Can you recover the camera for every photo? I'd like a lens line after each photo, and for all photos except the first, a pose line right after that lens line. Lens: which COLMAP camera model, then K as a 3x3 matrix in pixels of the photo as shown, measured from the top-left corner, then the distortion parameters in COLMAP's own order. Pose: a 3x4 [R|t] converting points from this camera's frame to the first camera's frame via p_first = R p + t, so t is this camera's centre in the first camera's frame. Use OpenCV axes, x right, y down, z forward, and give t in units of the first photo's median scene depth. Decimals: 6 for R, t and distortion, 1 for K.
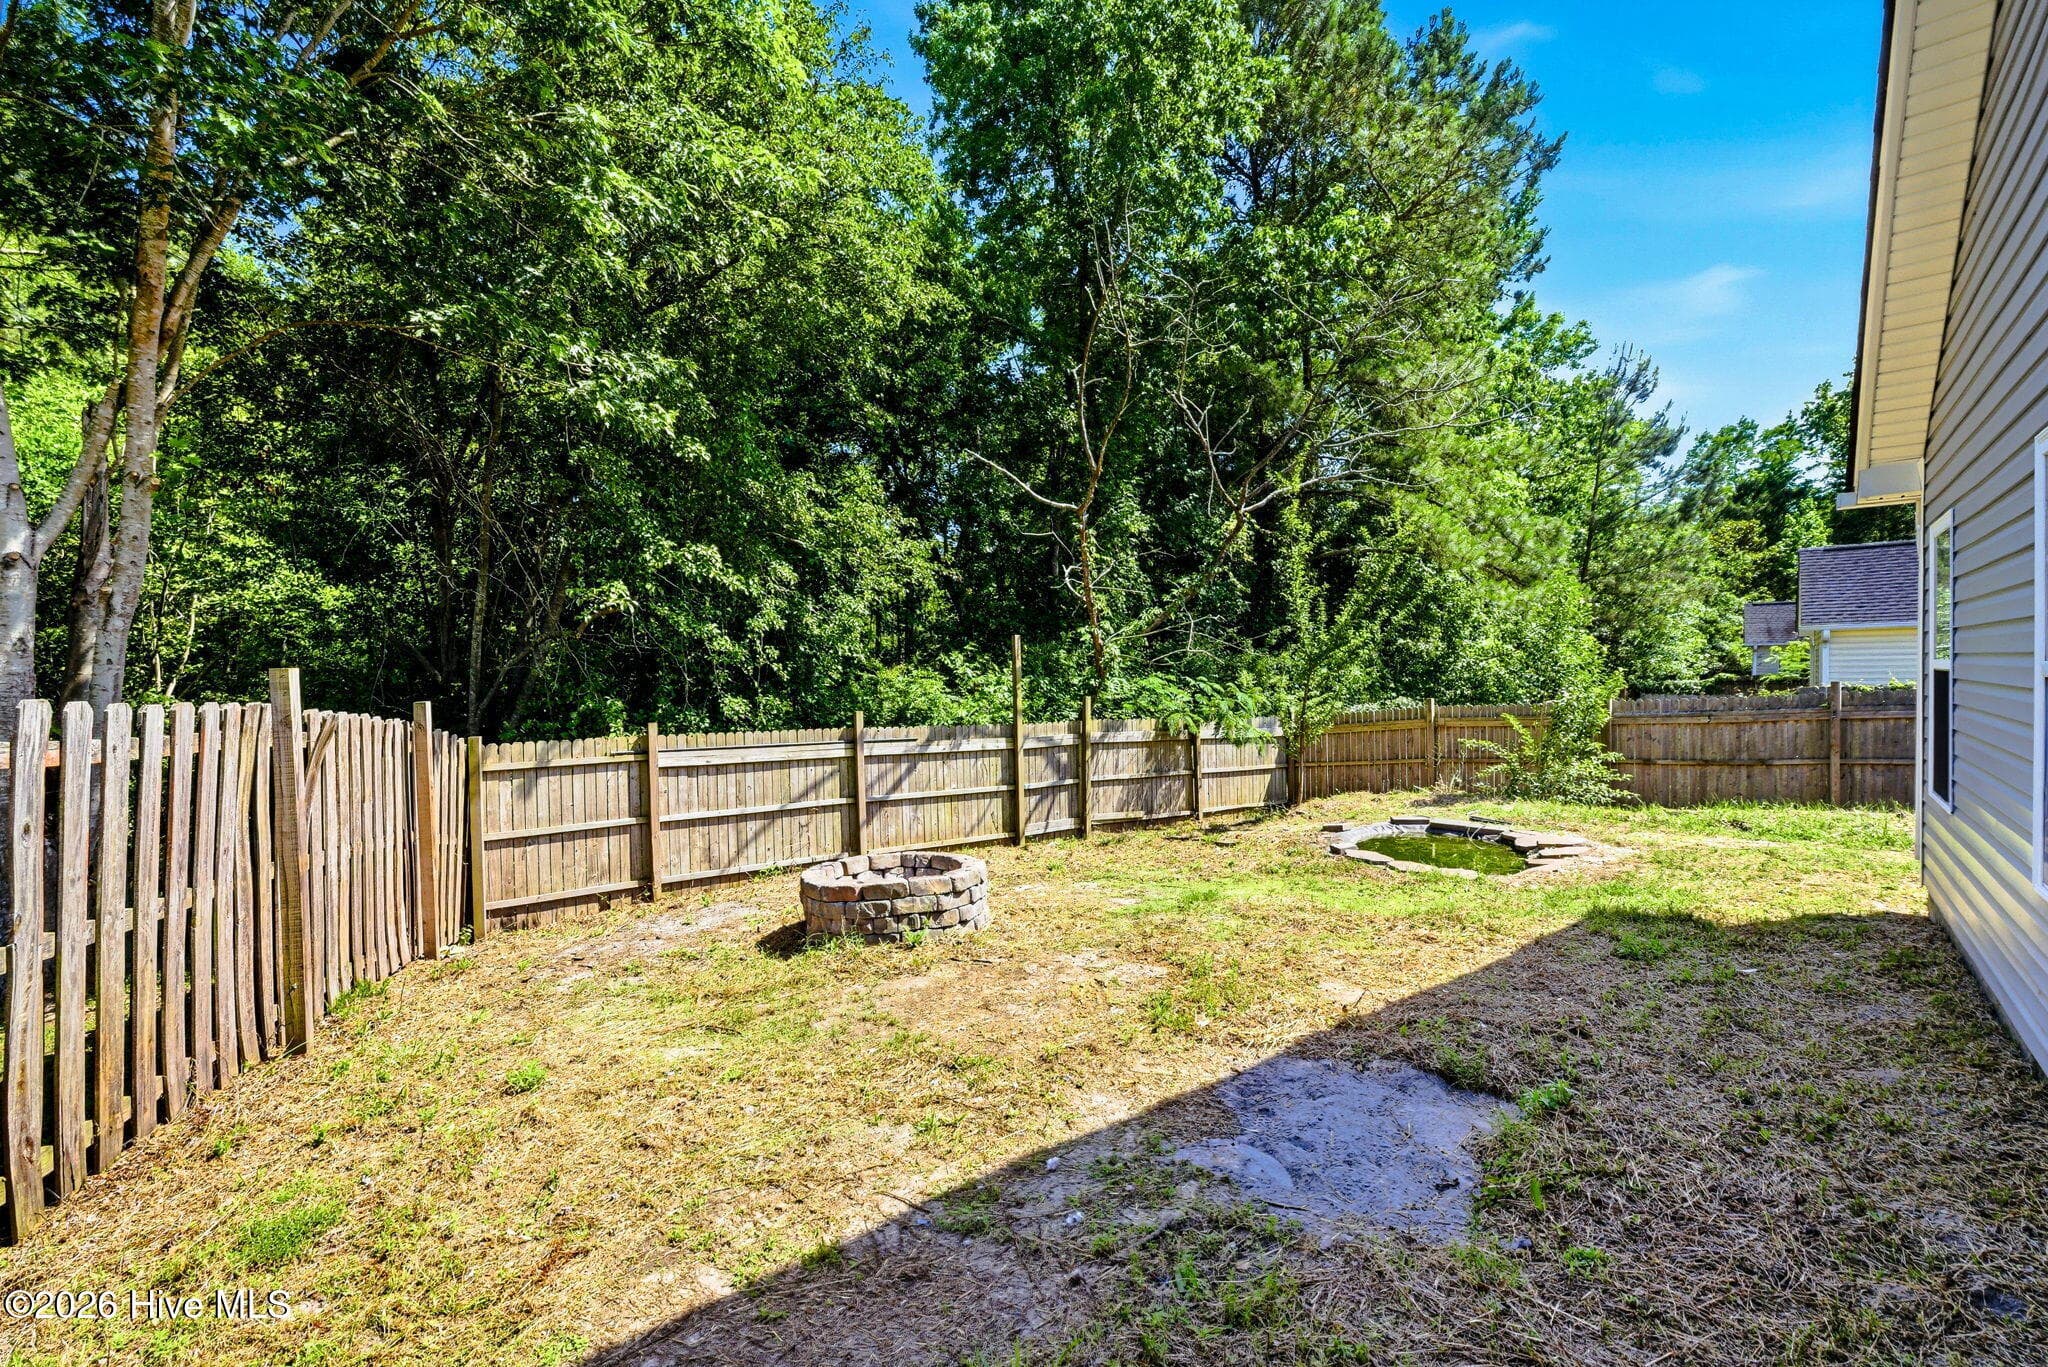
lens RADIAL K [[897.6, 0, 1035.8], [0, 897.6, 676.7], [0, 0, 1]] dist [-0.001041, 0.000112]
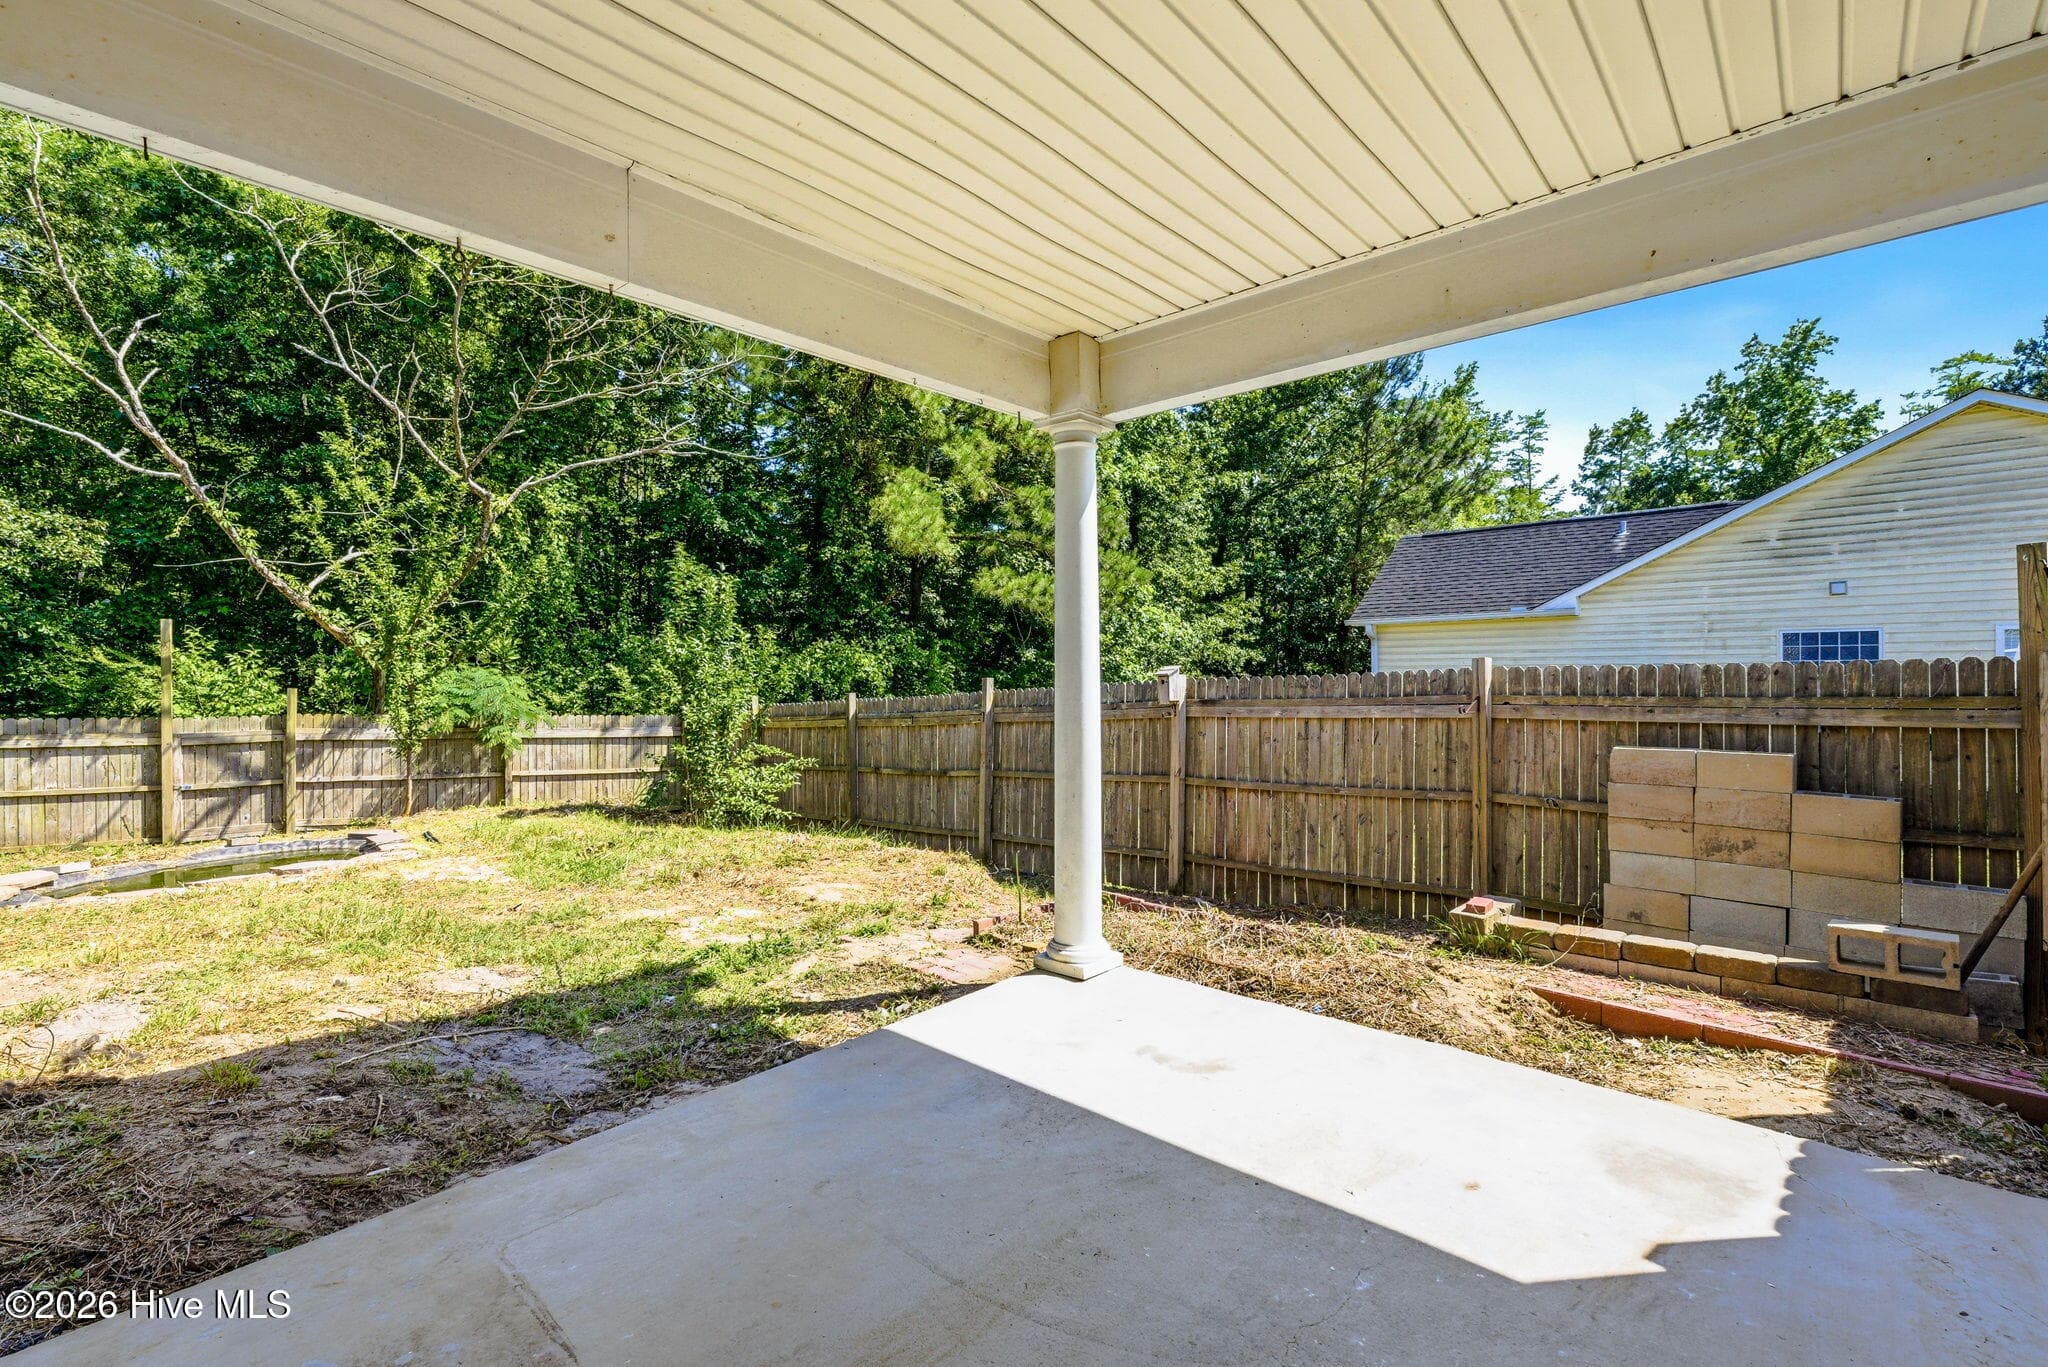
lens RADIAL K [[897.6, 0, 1035.8], [0, 897.6, 676.7], [0, 0, 1]] dist [-0.001041, 0.000112]
pose [[0.999123, 0.014928, -0.039118, 0.876065], [-0.014887, 0.999888, 0.001337, -0.002018], [0.039134, -0.000754, 0.999234, 0.138342]]
